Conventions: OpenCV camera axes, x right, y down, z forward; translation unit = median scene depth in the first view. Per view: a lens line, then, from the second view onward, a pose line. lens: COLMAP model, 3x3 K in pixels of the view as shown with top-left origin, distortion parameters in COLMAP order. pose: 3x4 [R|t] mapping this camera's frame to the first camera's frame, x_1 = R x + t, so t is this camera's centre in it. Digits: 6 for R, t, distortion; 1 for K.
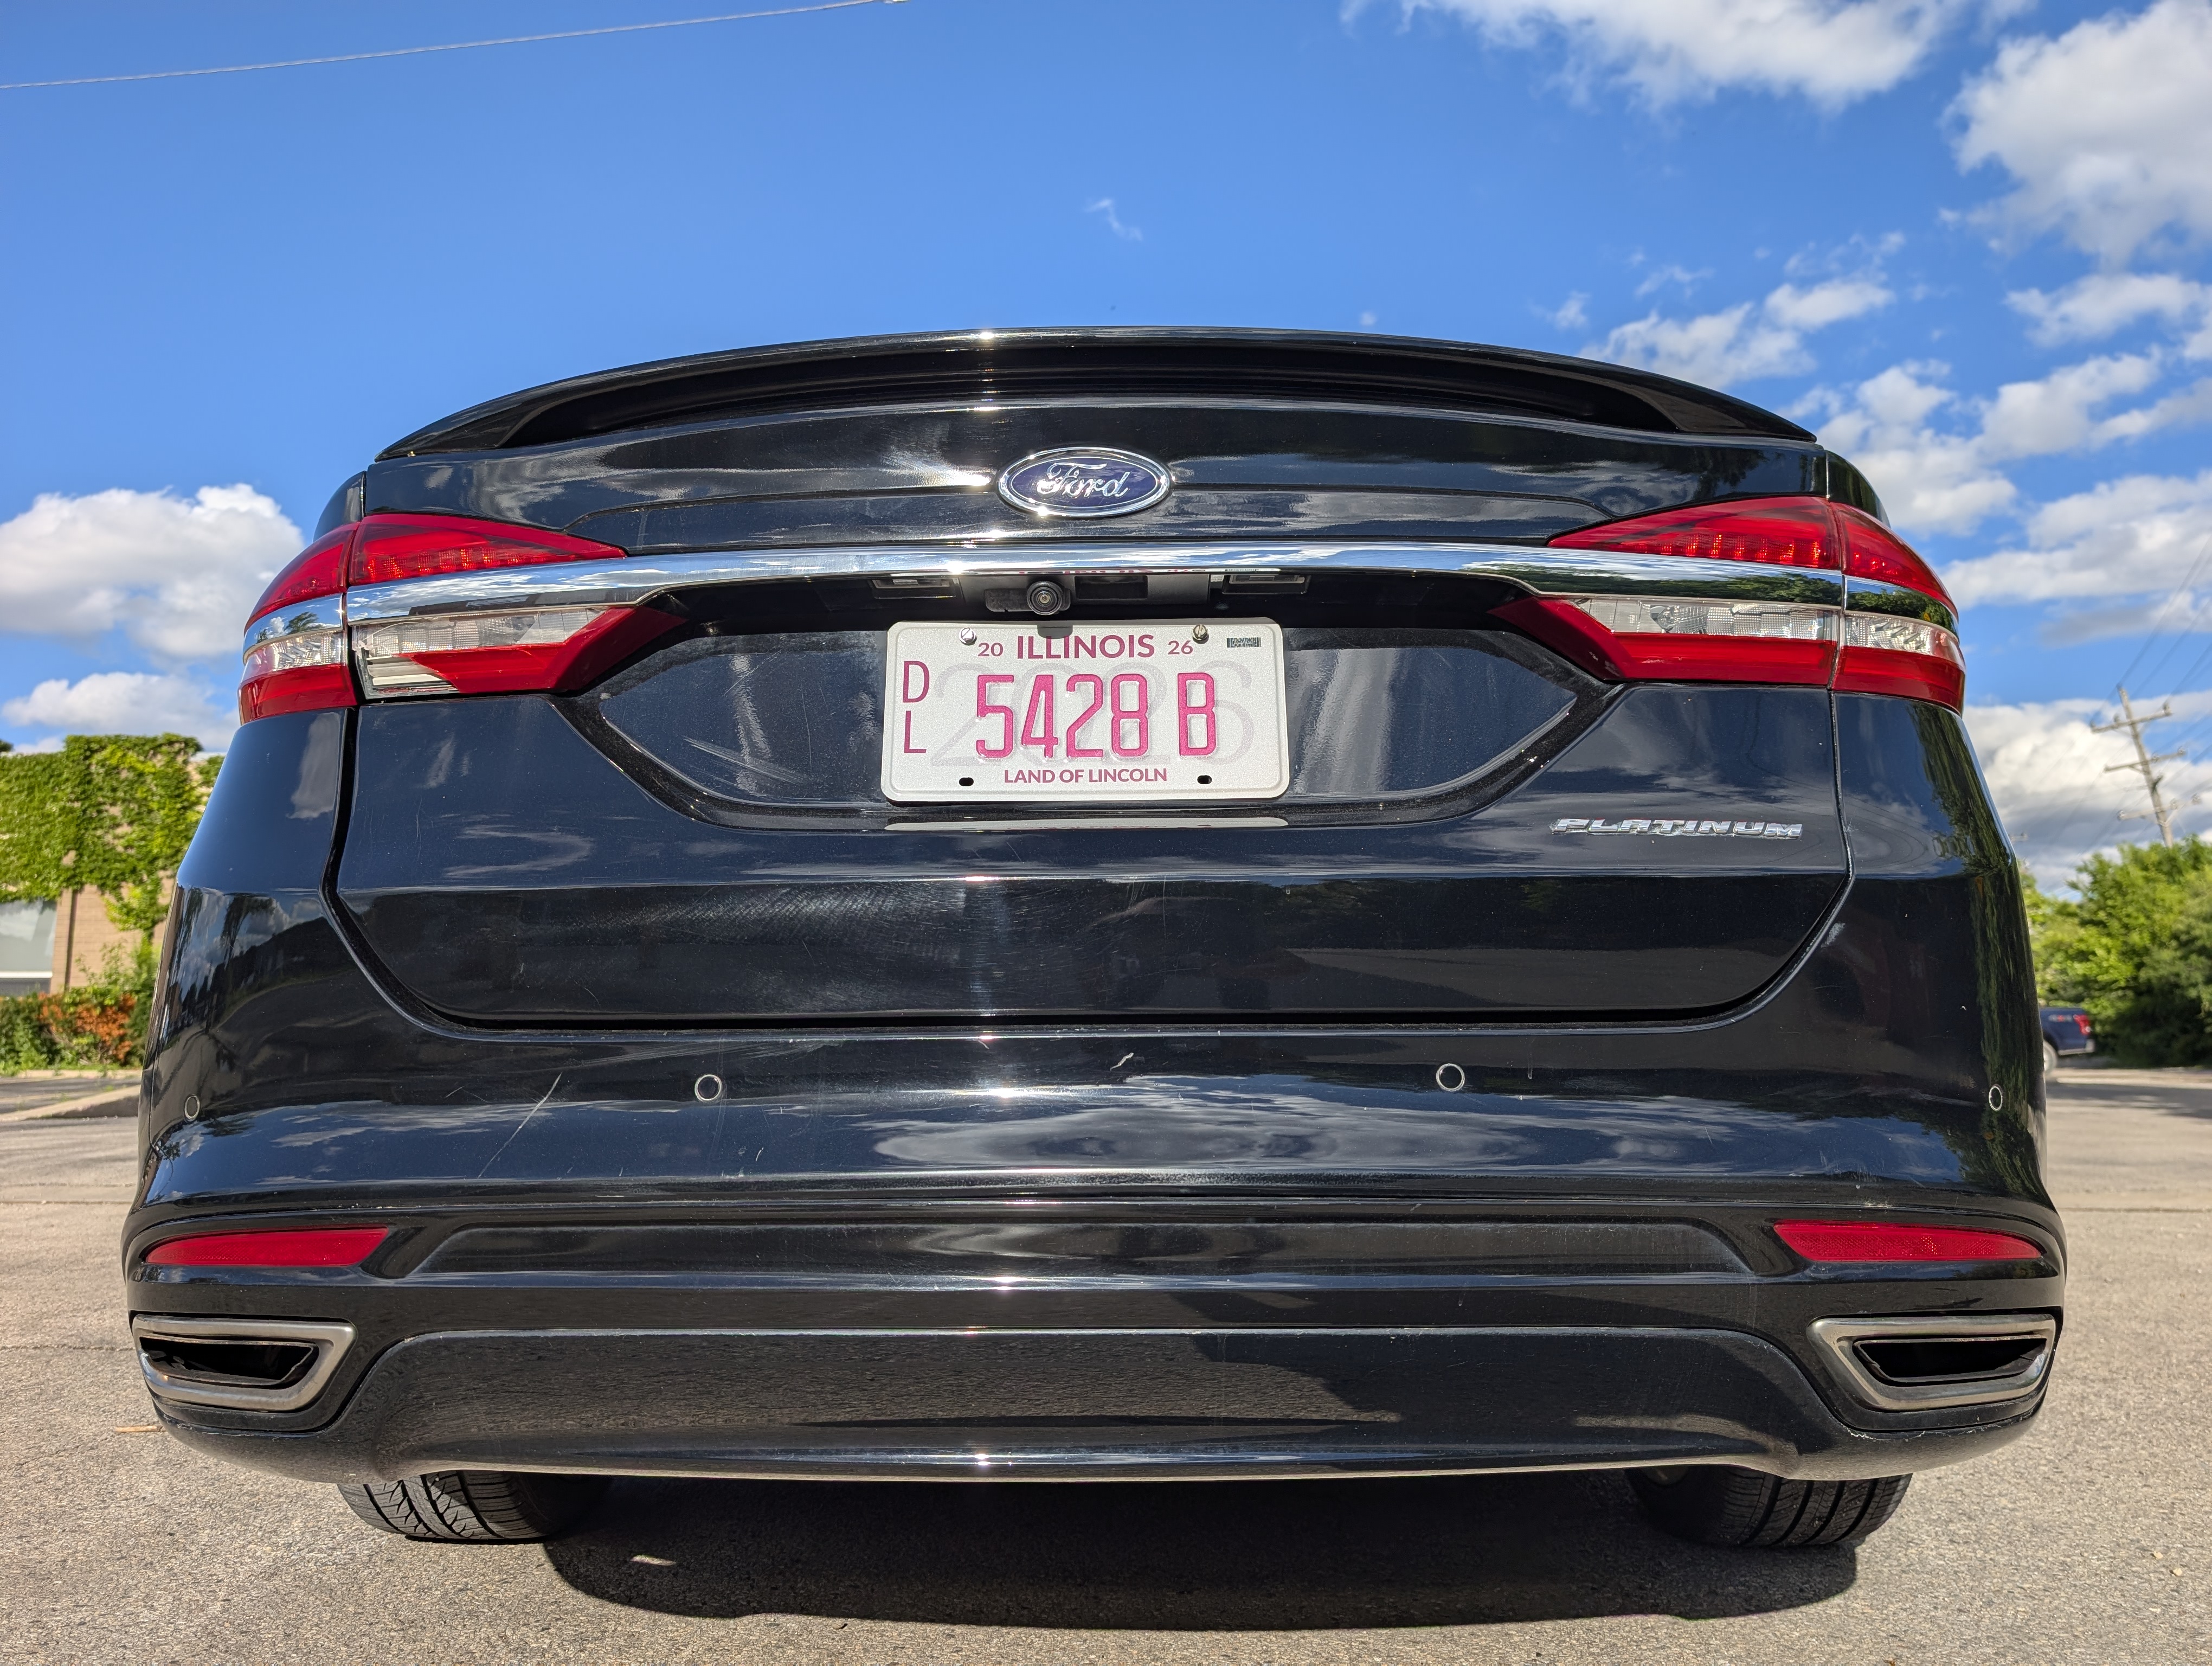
lens RADIAL K [[1577.5, 0, 1158.3], [0, 1577.5, 835.3], [0, 0, 1]] dist [0.042068, -0.029231]
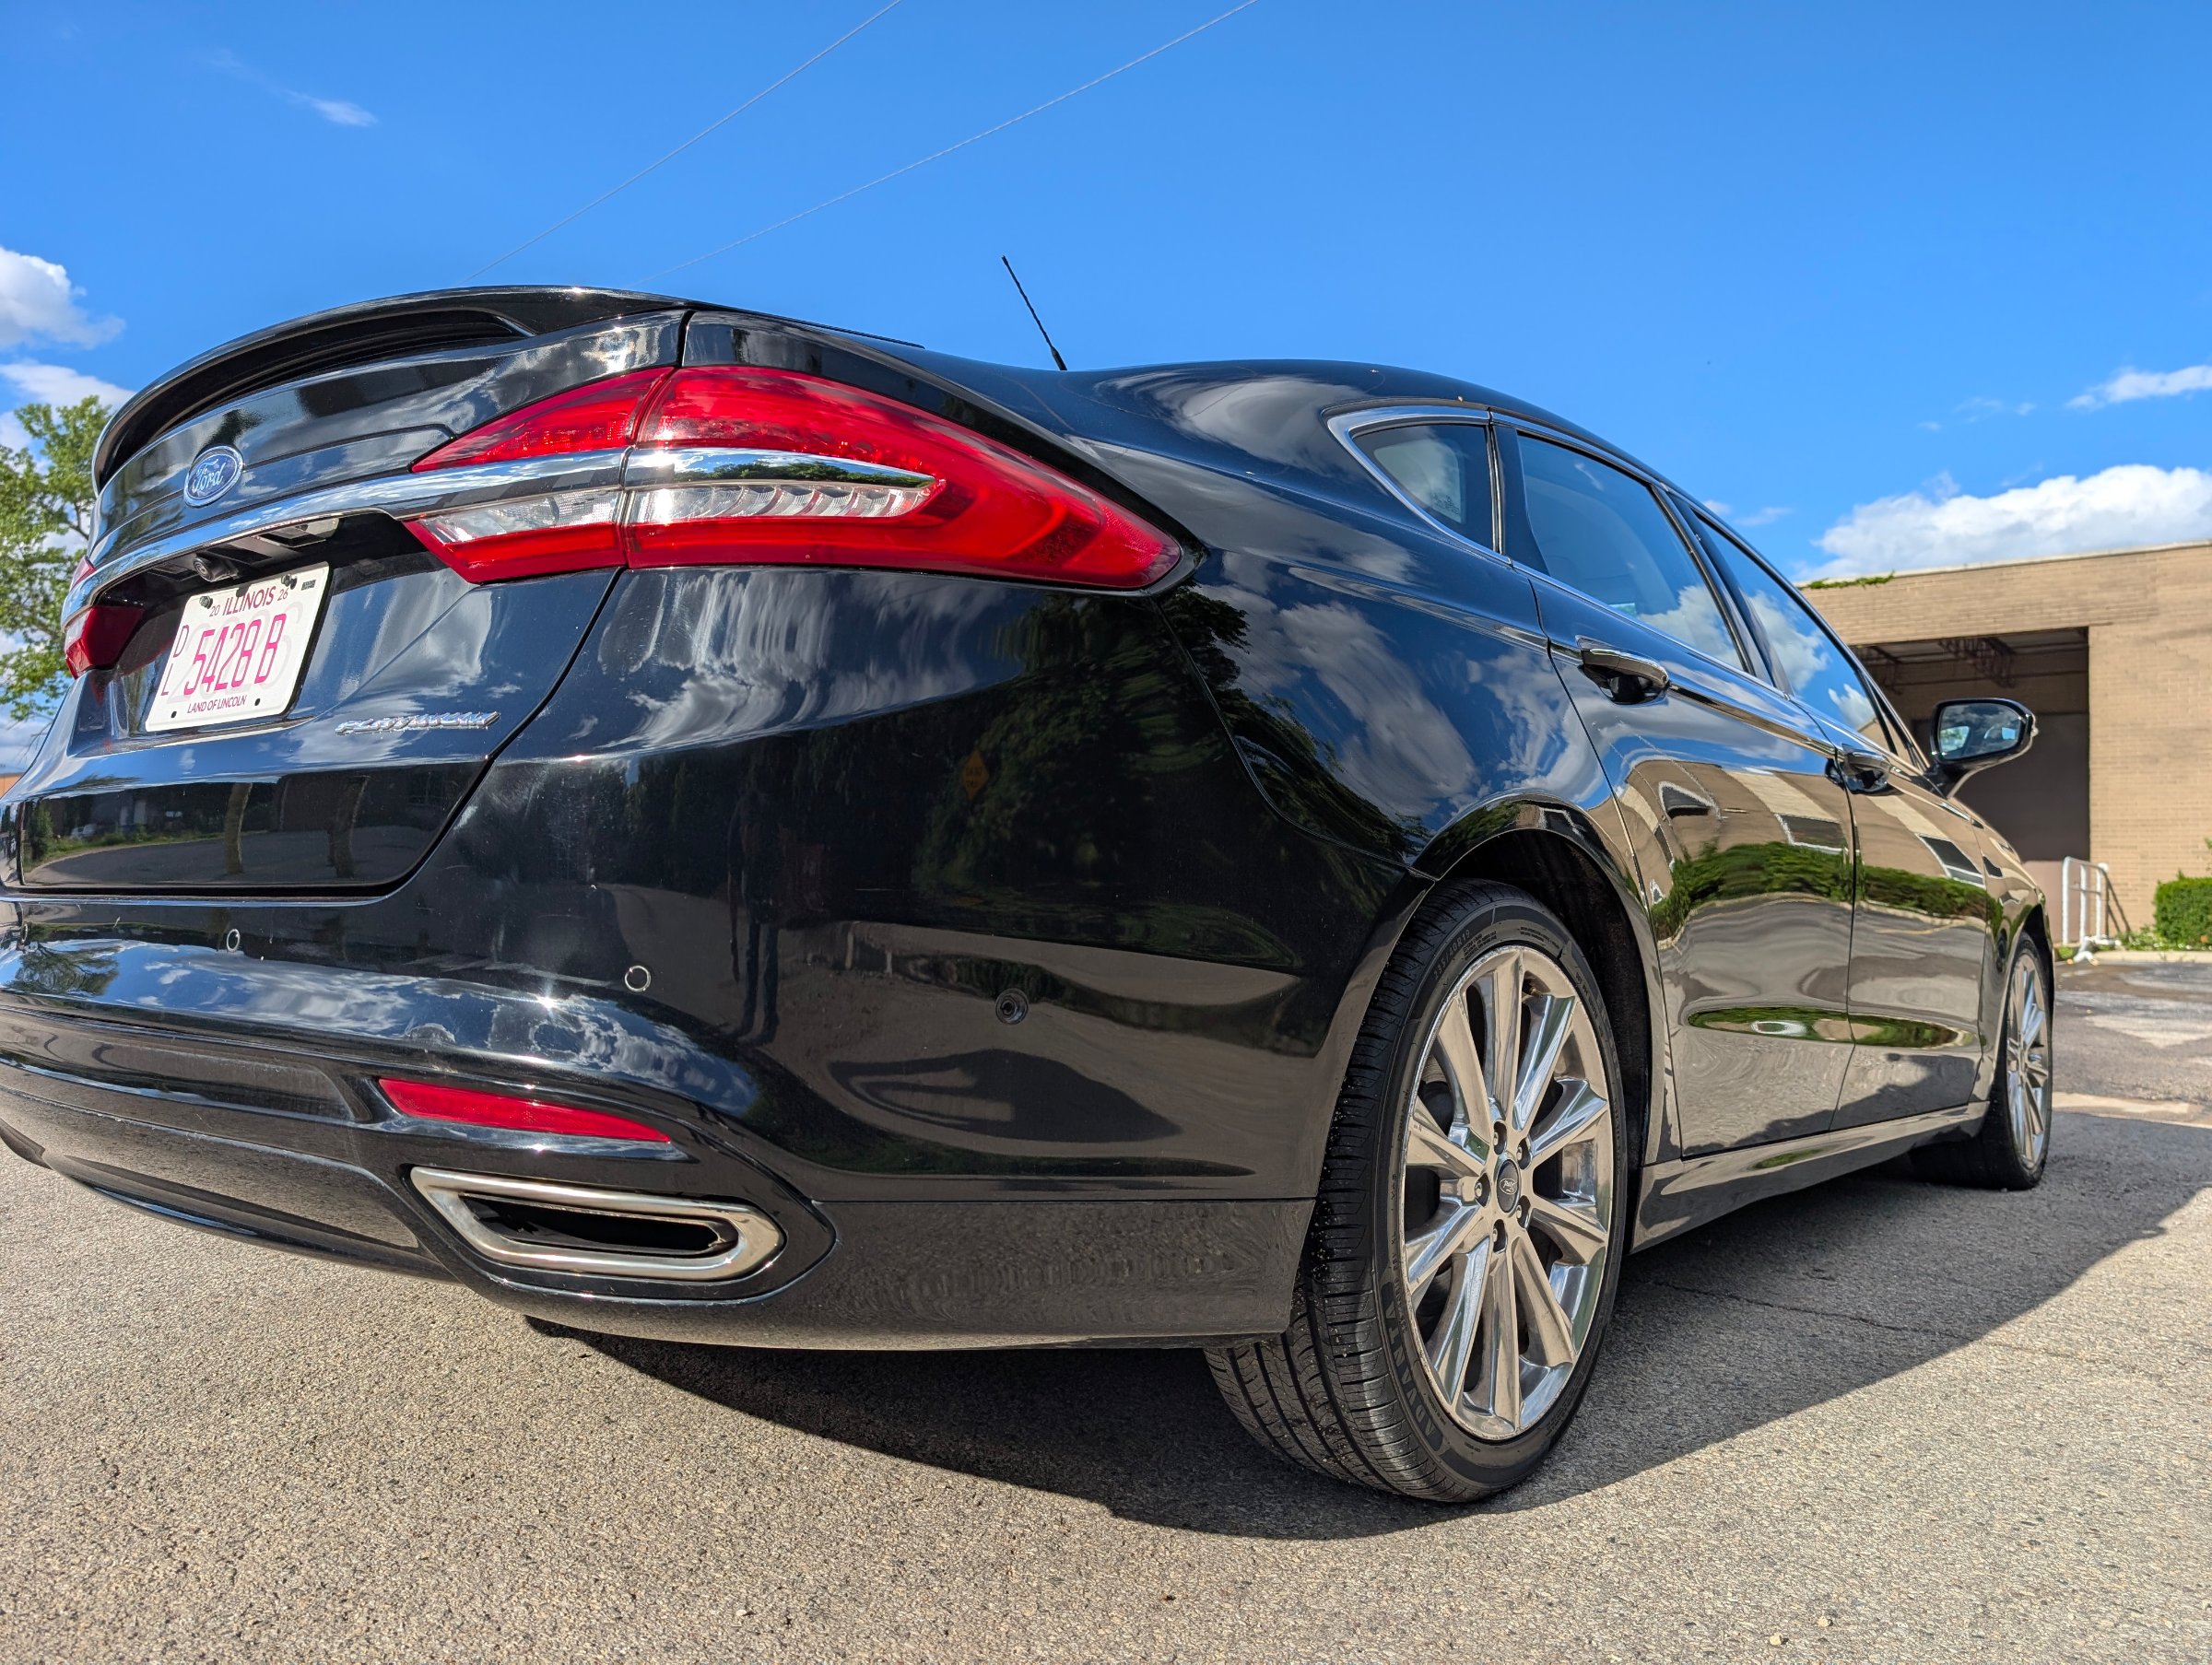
lens RADIAL K [[1577.1, 0, 1158.3], [0, 1577.1, 834.8], [0, 0, 1]] dist [0.042068, -0.029231]
pose [[0.797571, -0.009486, -0.603150, 1.314219], [0.056504, 0.996655, 0.059043, 0.034440], [0.600572, -0.081171, 0.795440, 0.397239]]
